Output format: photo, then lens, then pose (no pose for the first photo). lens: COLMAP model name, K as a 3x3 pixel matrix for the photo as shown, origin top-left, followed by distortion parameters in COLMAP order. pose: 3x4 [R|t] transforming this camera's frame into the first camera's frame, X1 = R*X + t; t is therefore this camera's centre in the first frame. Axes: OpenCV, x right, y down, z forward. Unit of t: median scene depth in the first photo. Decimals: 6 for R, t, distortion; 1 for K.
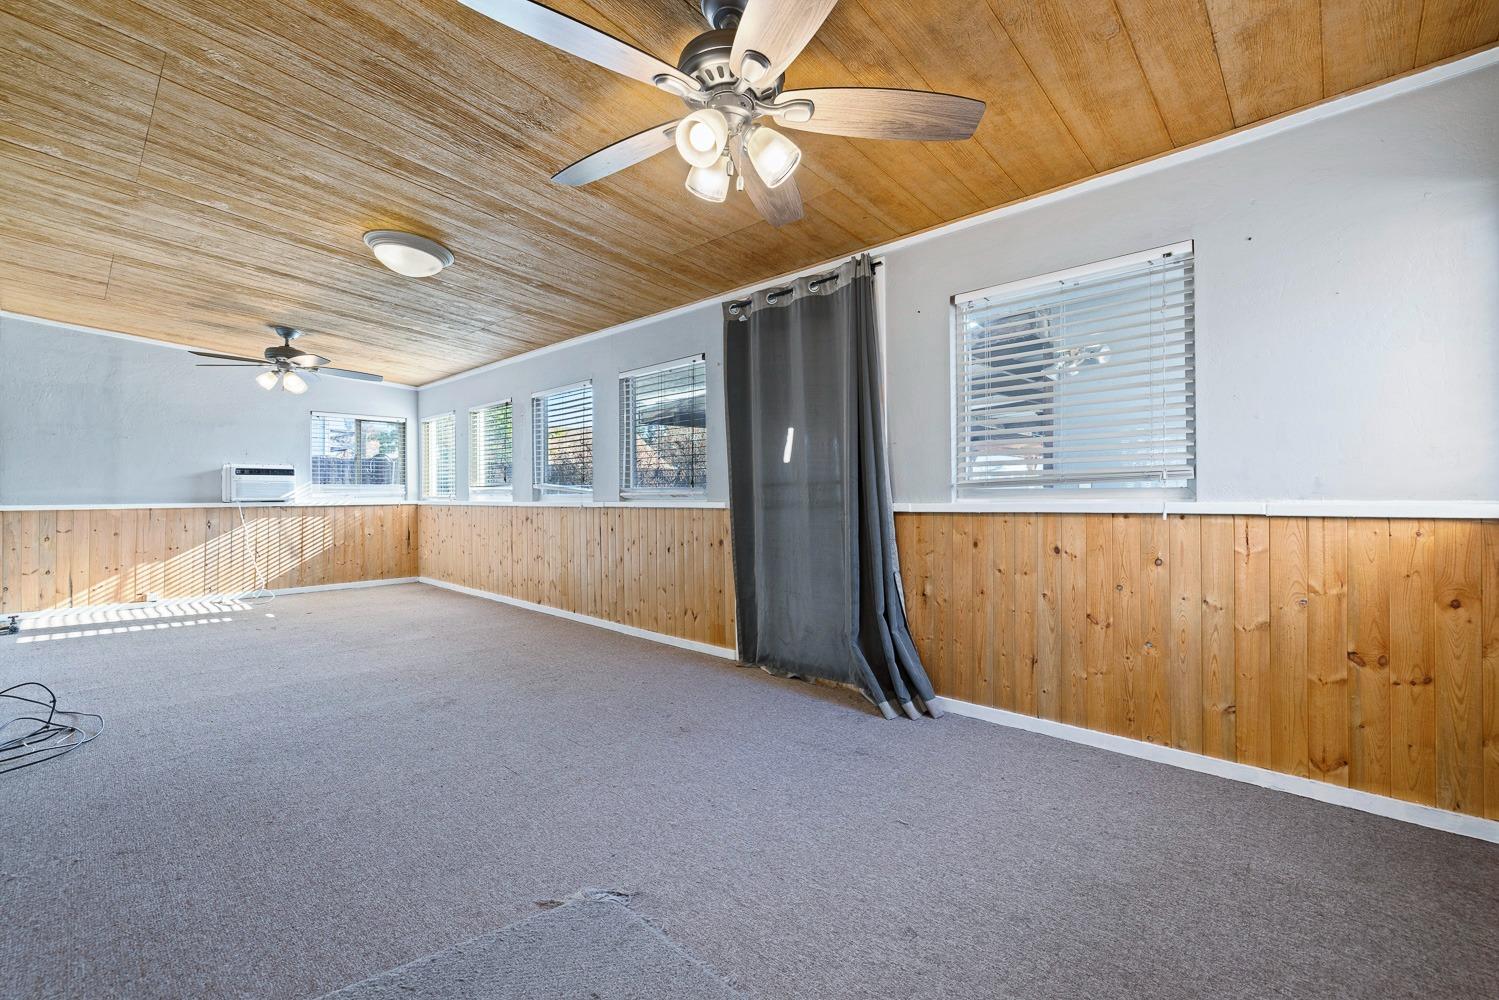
lens RADIAL K [[635.5, 0, 744.1], [0, 635.5, 489.8], [0, 0, 1]] dist [0.000964, 0.000095]
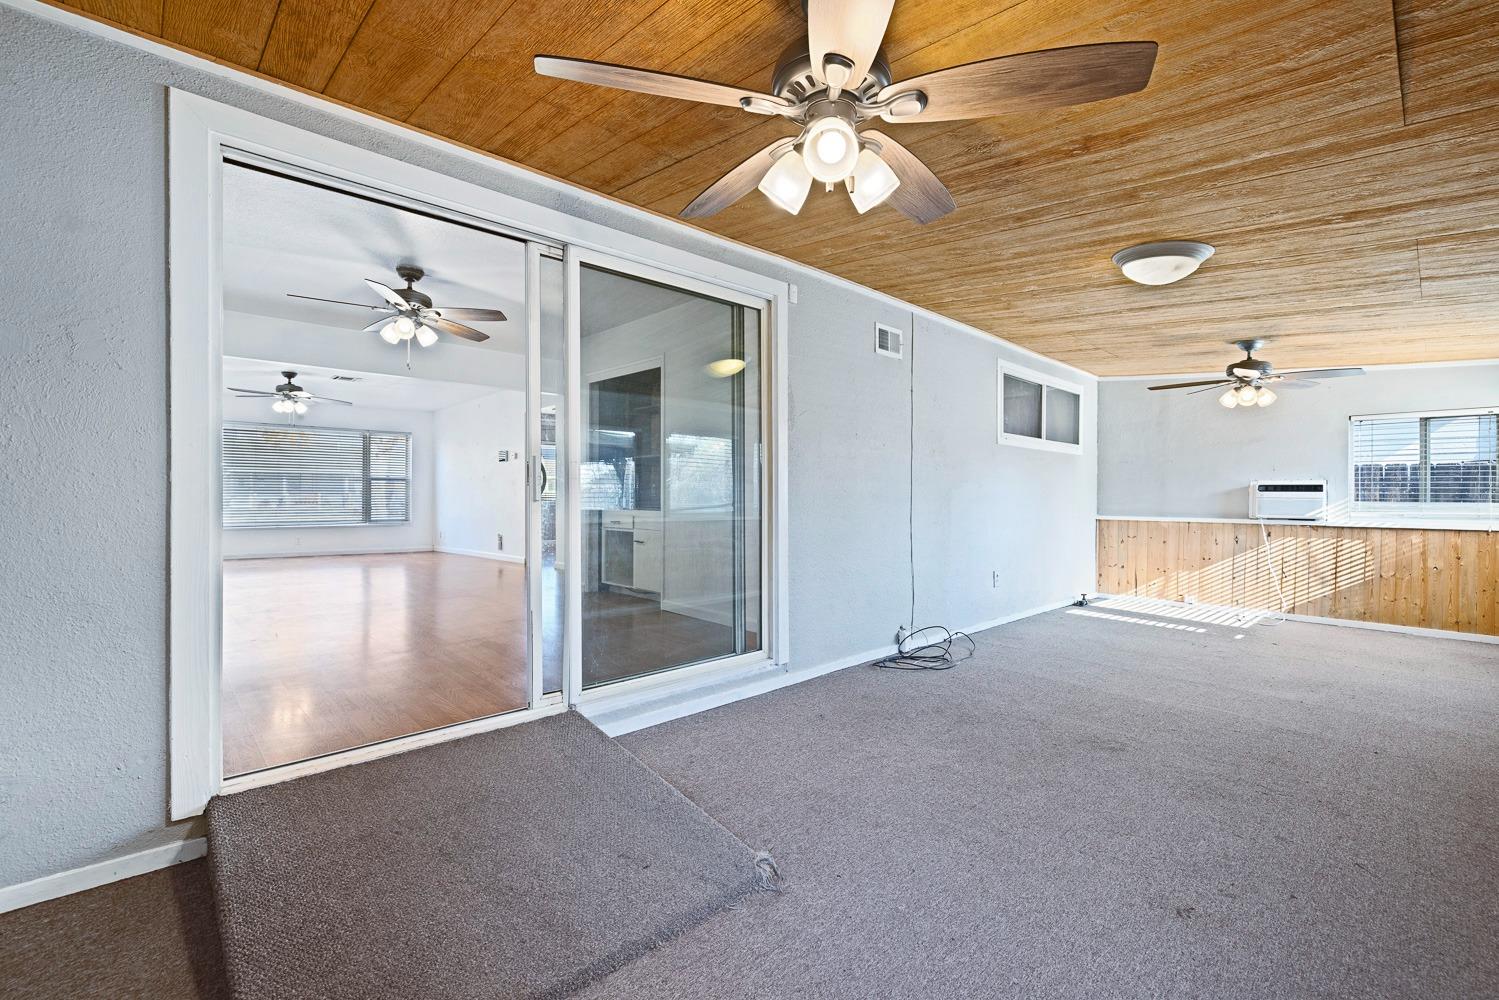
lens RADIAL K [[644.1, 0, 751.0], [0, 644.1, 494.8], [0, 0, 1]] dist [0.000629, 0.000114]
pose [[-0.056616, 0.001989, -0.998394, 0.291999], [-0.003818, 0.999990, 0.002208, -0.020793], [0.998389, 0.003937, -0.056607, 0.304925]]
